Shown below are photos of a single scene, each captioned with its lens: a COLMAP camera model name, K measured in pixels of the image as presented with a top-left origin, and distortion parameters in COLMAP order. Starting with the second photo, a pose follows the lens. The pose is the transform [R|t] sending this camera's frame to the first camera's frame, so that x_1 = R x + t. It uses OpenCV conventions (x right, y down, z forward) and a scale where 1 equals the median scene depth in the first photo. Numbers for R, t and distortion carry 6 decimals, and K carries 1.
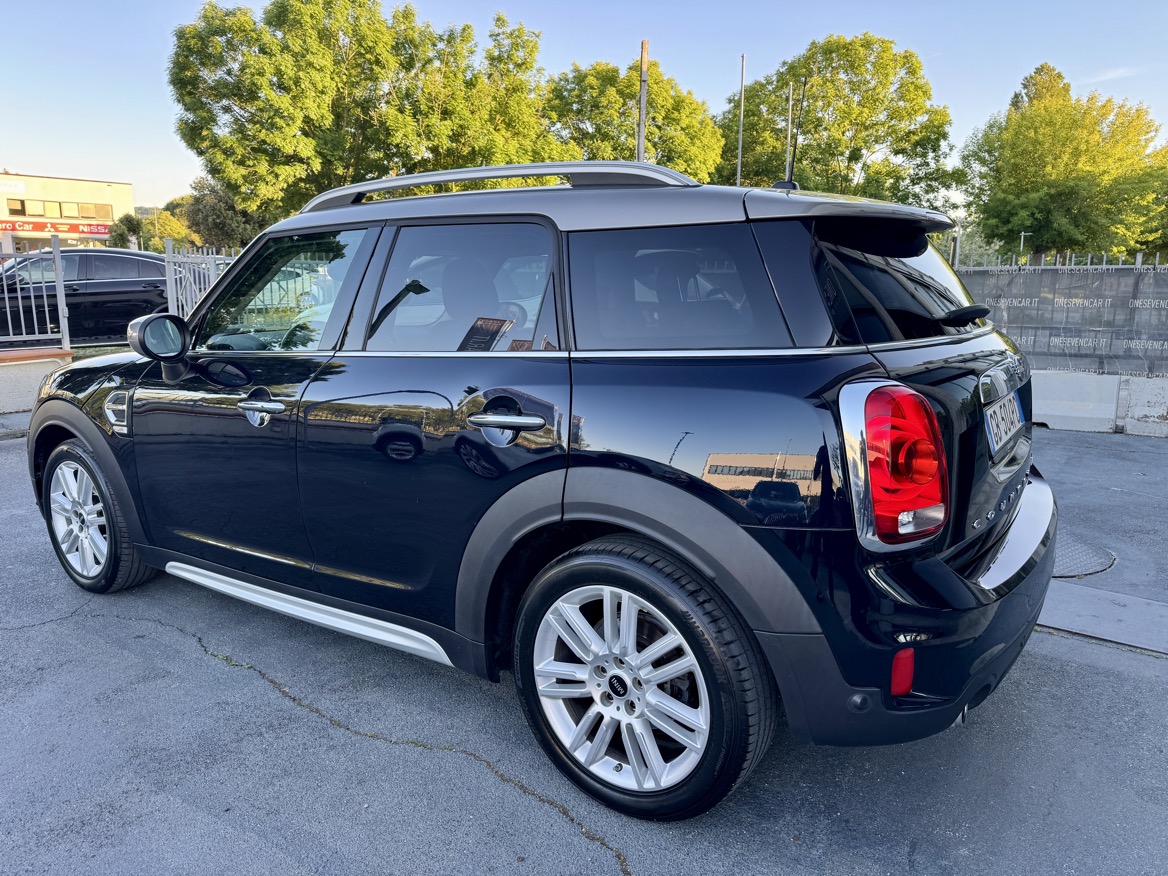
lens RADIAL K [[846.3, 0, 582.1], [0, 846.3, 465.8], [0, 0, 1]] dist [0.003964, -0.003833]
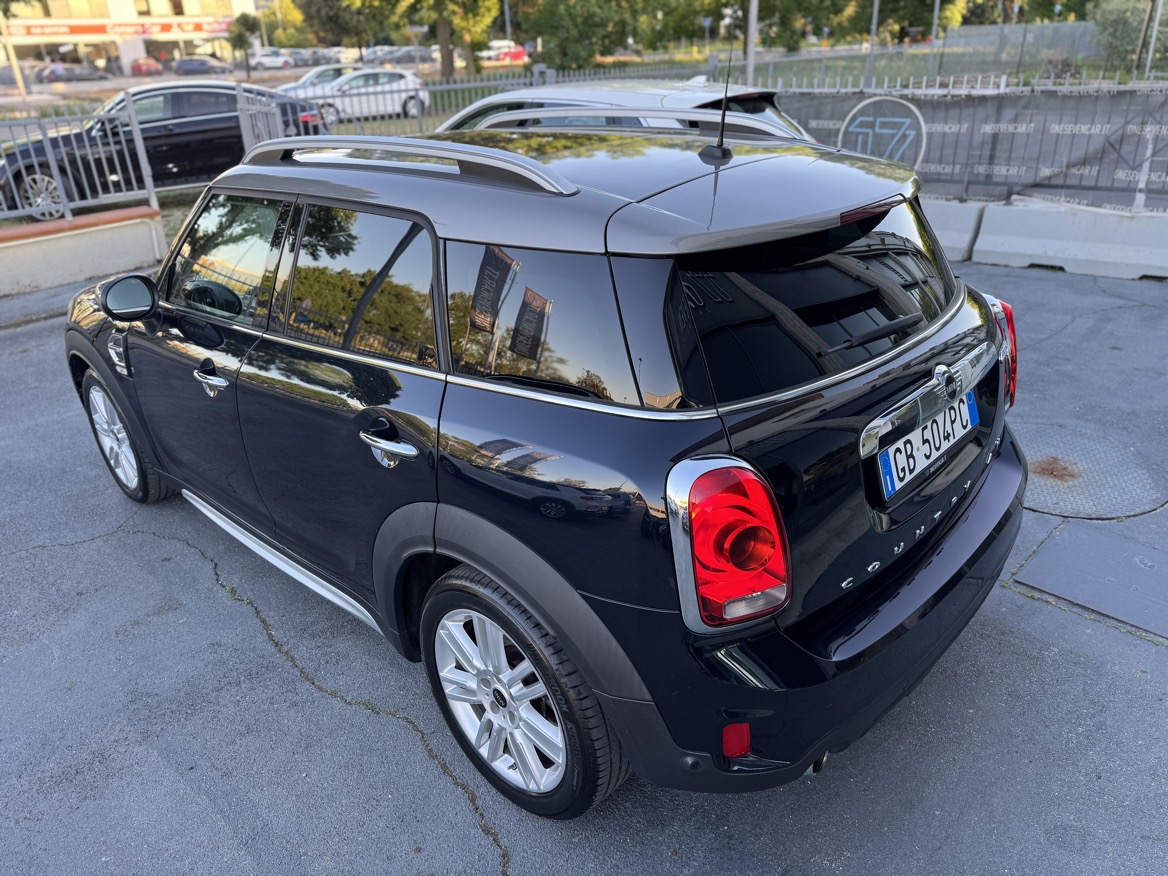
lens RADIAL K [[881.4, 0, 584.0], [0, 881.4, 438.0], [0, 0, 1]] dist [0.004072, 0.002540]
pose [[0.985969, -0.000685, -0.166928, 0.246584], [0.033901, 0.979974, 0.196218, -0.199151], [0.163451, -0.199124, 0.966247, 0.042962]]
